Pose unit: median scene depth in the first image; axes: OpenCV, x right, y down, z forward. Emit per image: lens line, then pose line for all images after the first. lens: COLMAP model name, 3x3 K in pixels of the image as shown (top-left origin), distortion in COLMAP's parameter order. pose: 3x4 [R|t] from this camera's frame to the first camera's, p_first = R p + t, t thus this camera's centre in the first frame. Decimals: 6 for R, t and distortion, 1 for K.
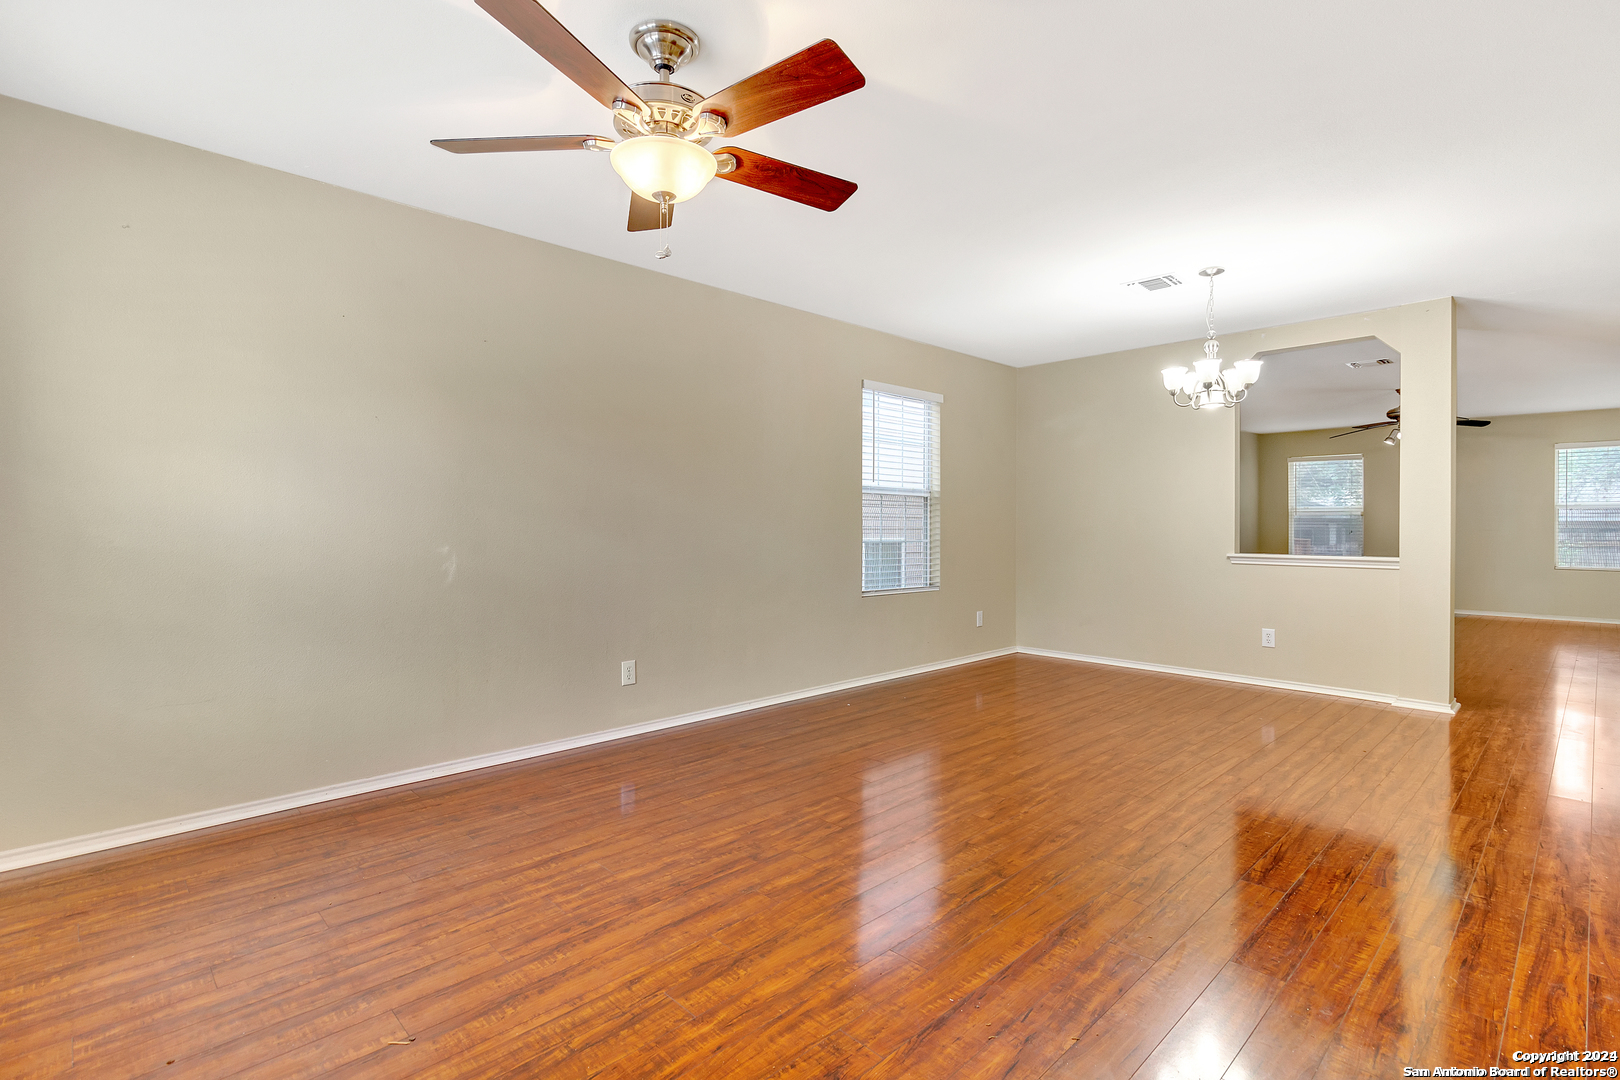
lens RADIAL K [[767.8, 0, 811.5], [0, 767.8, 529.6], [0, 0, 1]] dist [0.000155, -0.000627]
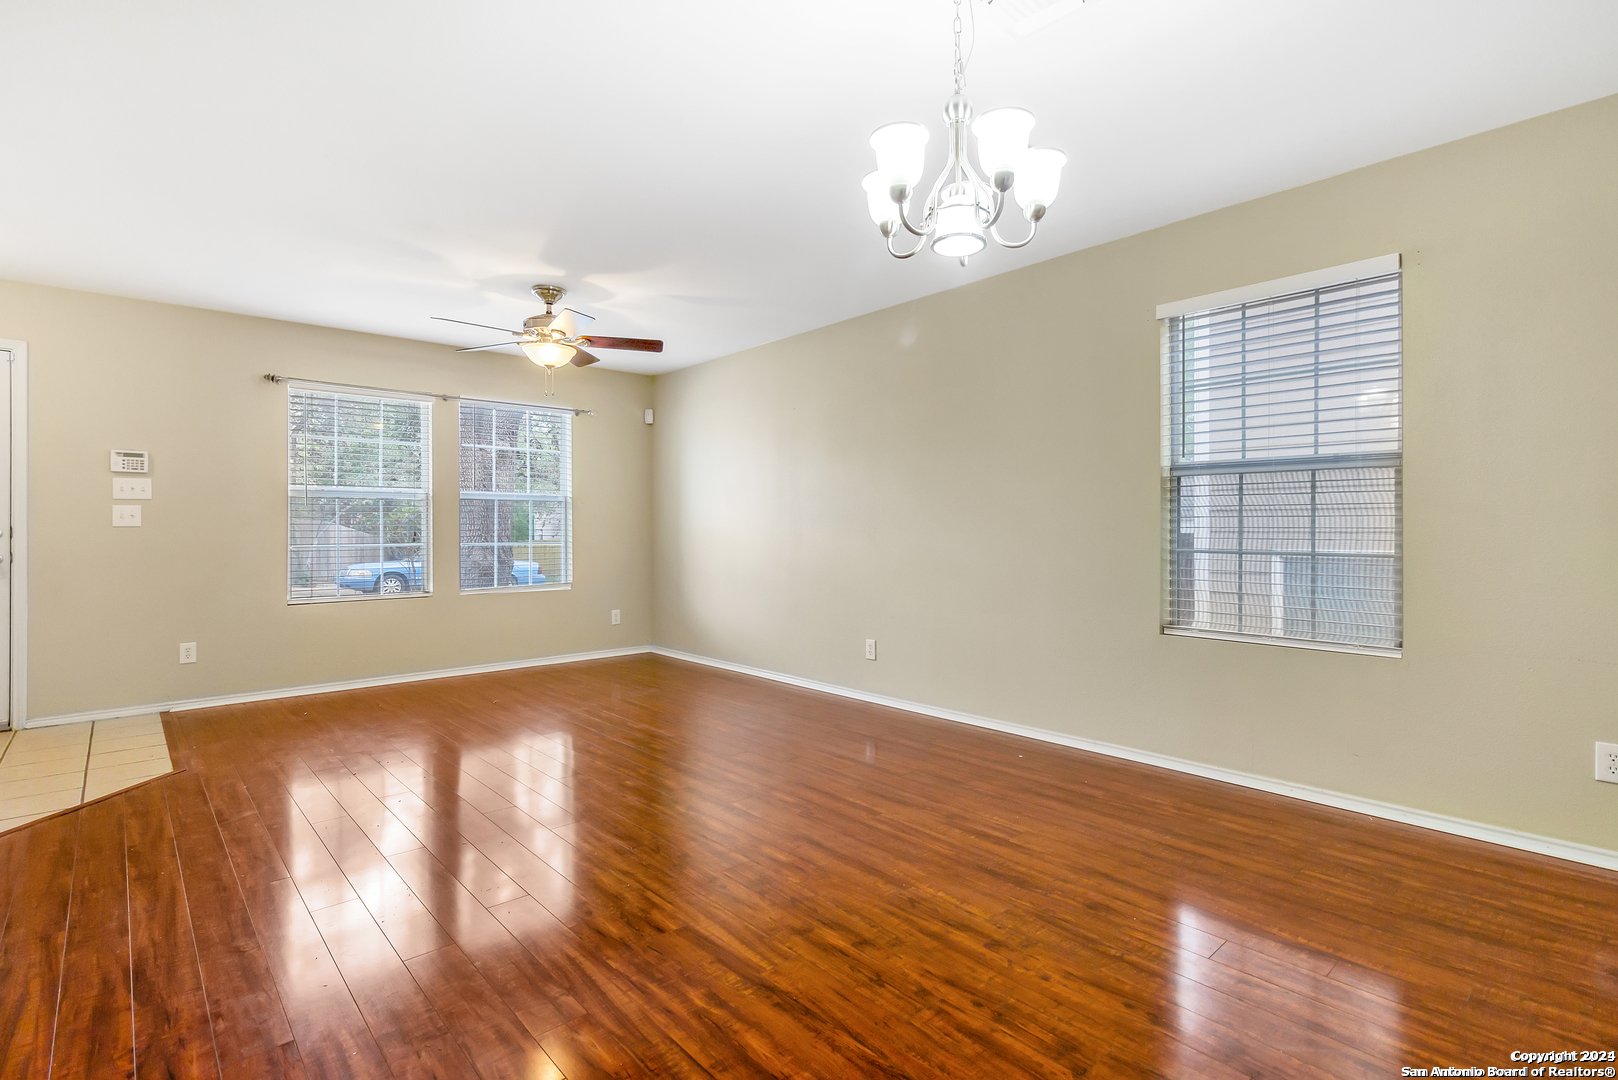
lens RADIAL K [[770.3, 0, 799.2], [0, 770.3, 528.6], [0, 0, 1]] dist [-0.000231, 0.000938]
pose [[-0.043832, 0.000109, -0.999039, 1.363970], [-0.004322, 0.999991, 0.000299, -0.002357], [0.999030, 0.004330, -0.043831, 1.318257]]
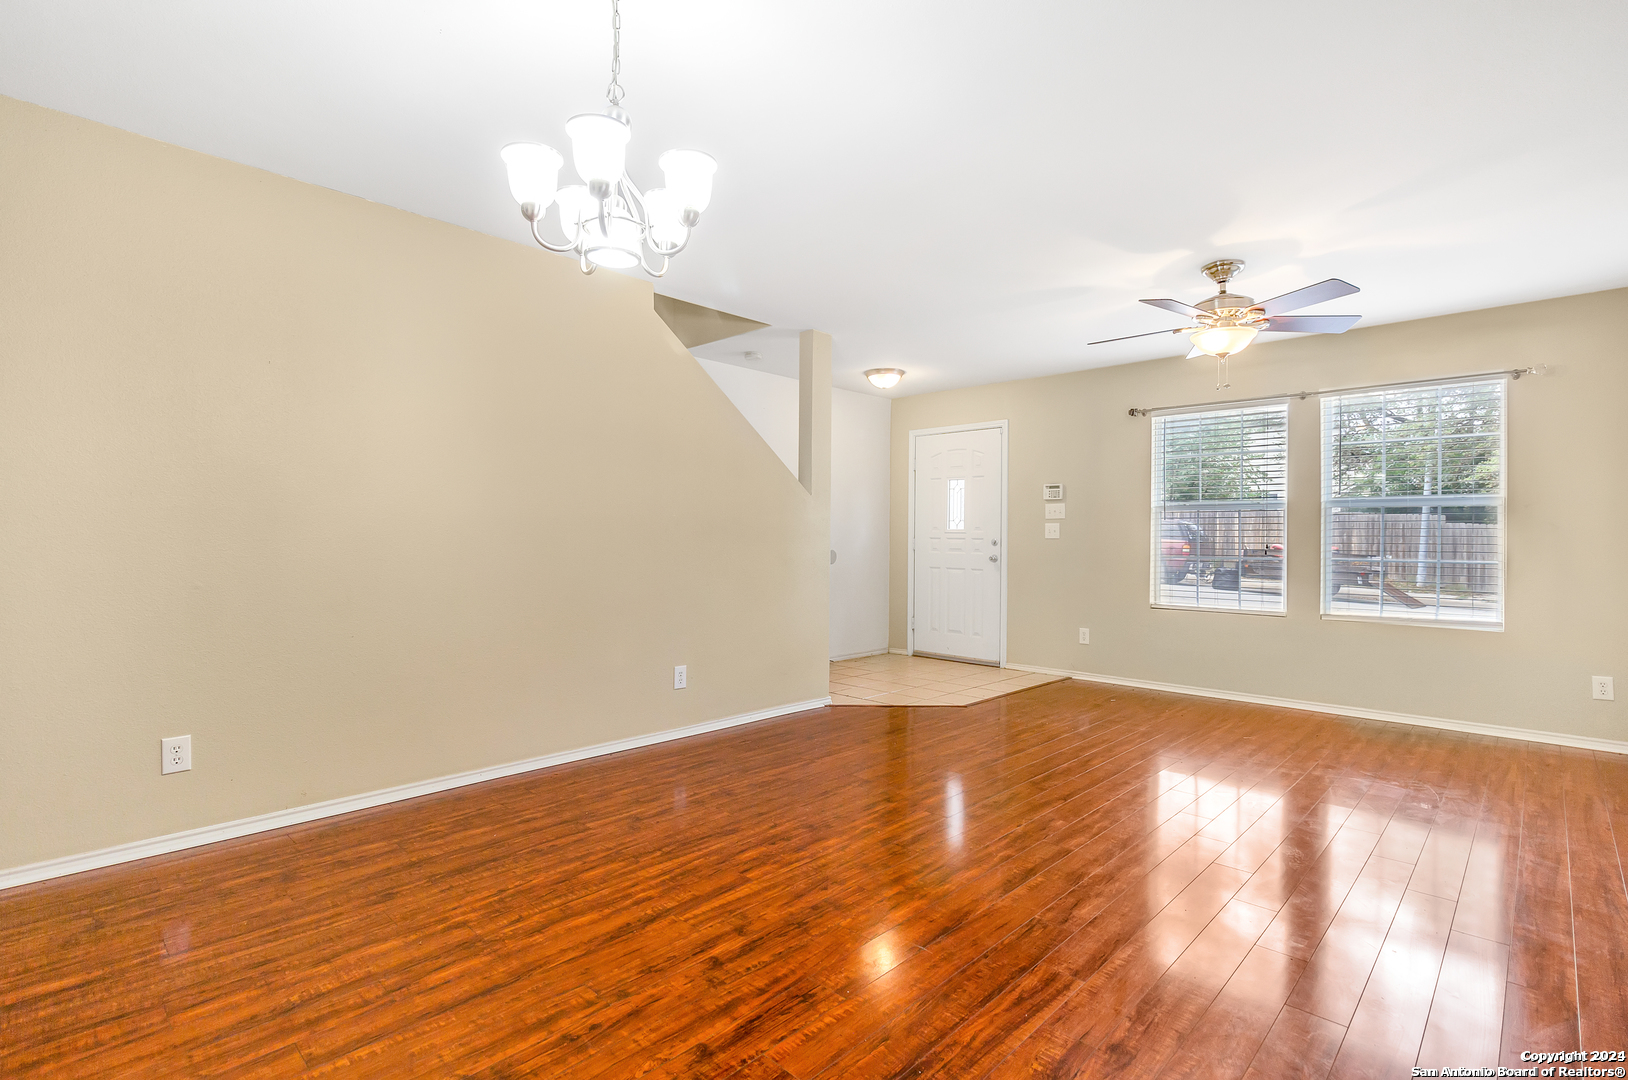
lens RADIAL K [[764.5, 0, 815.2], [0, 764.5, 533.1], [0, 0, 1]] dist [0.000343, 0.000578]
pose [[-0.999294, -0.007584, -0.036808, 0.599476], [-0.007610, 0.999971, 0.000572, -0.011825], [0.036802, 0.000852, -0.999322, 2.036395]]
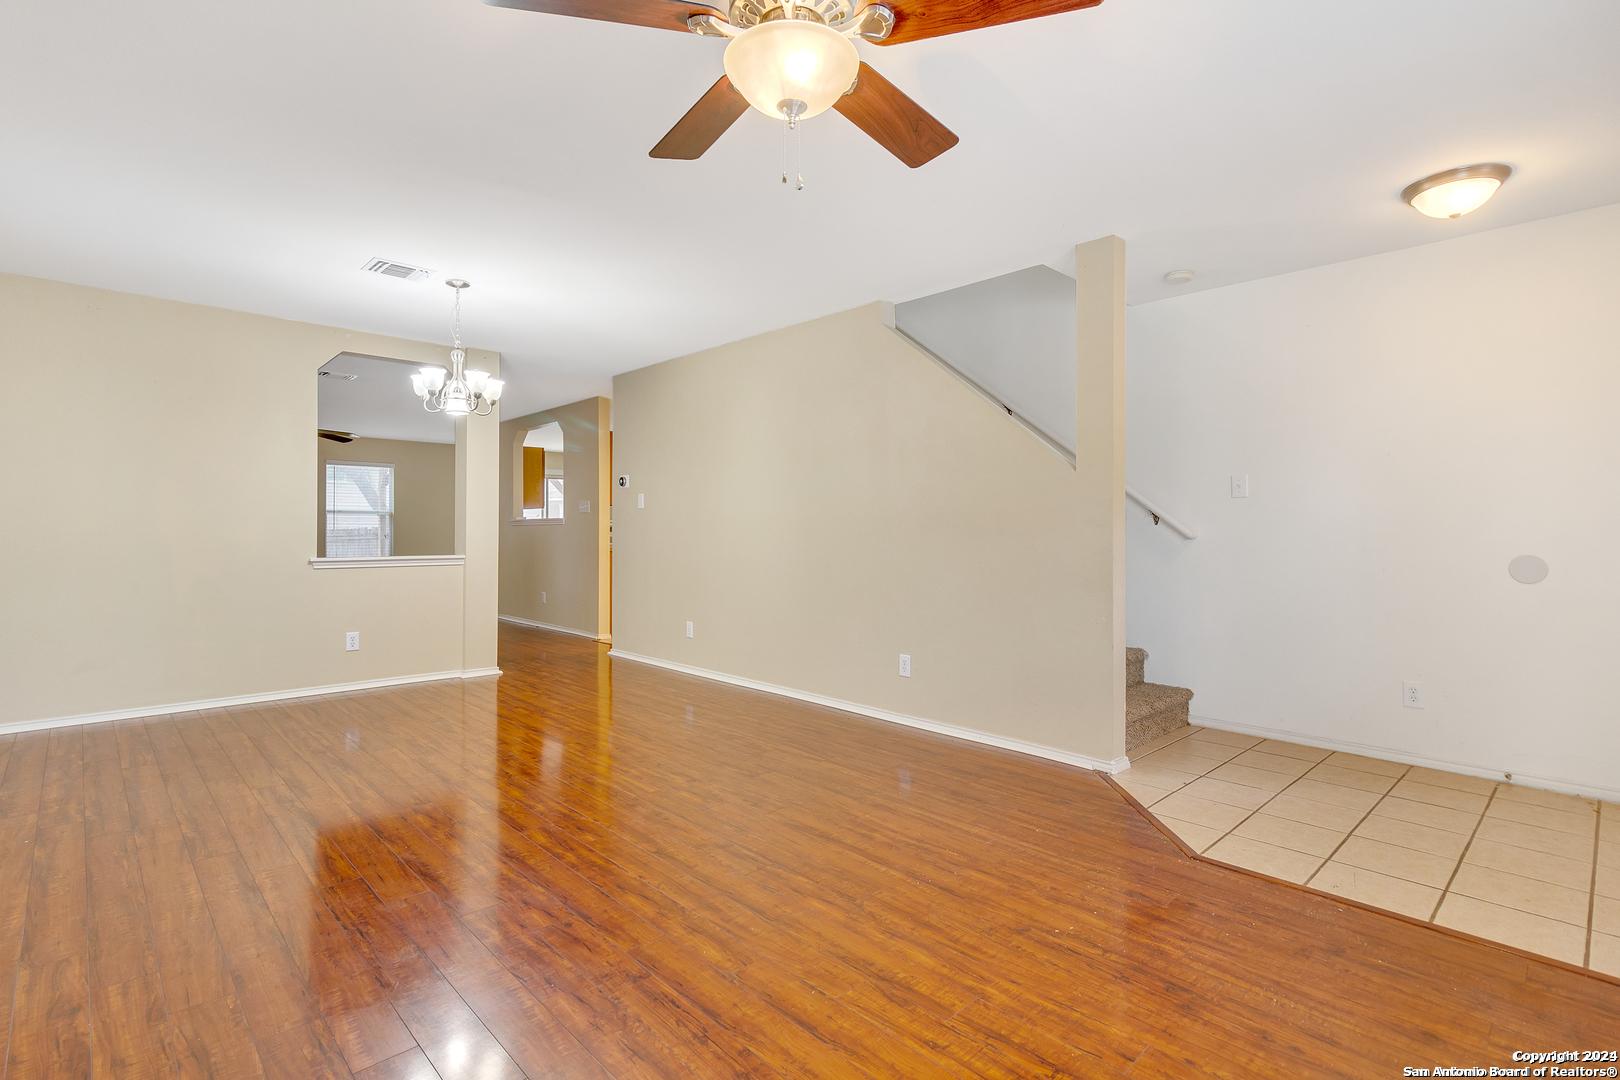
lens RADIAL K [[767.8, 0, 811.5], [0, 767.8, 529.6], [0, 0, 1]] dist [0.000155, -0.000627]
pose [[0.000661, -0.002713, 0.999996, -0.726015], [0.003494, 0.999990, 0.002711, -0.007585], [-0.999994, 0.003492, 0.000671, 0.738514]]
